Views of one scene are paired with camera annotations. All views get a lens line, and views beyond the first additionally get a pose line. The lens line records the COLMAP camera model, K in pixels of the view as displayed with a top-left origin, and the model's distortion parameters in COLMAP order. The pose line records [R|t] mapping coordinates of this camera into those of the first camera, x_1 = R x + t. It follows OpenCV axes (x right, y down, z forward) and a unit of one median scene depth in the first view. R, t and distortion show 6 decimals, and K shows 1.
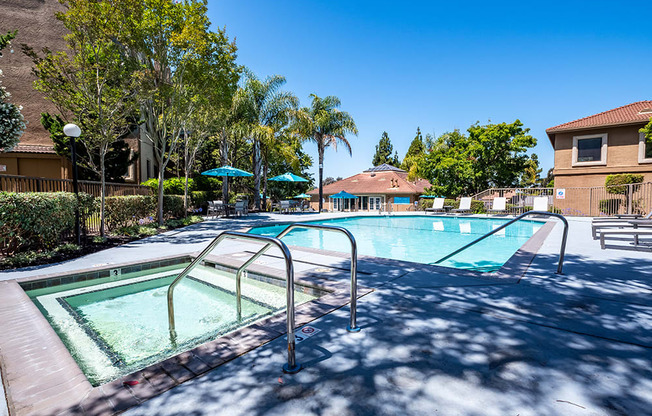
lens RADIAL K [[297.0, 0, 326.9], [0, 297.0, 207.7], [0, 0, 1]] dist [-0.000688, -0.000175]
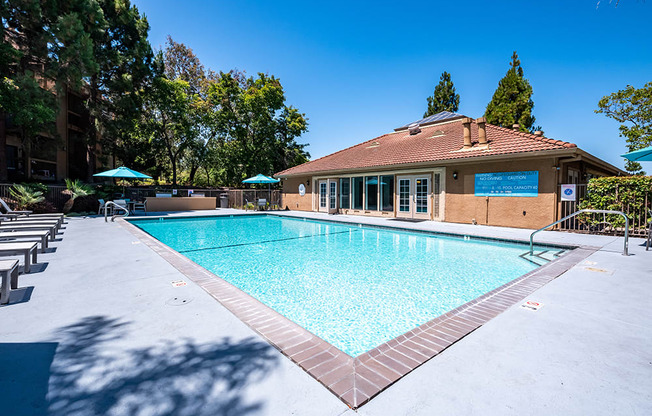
lens RADIAL K [[297.0, 0, 321.3], [0, 297.0, 208.5], [0, 0, 1]] dist [-0.000688, -0.000175]
pose [[0.981128, 0.017515, -0.192564, 0.089233], [-0.016252, 0.999835, 0.008137, 0.000645], [0.192675, -0.004854, 0.981251, 0.460584]]
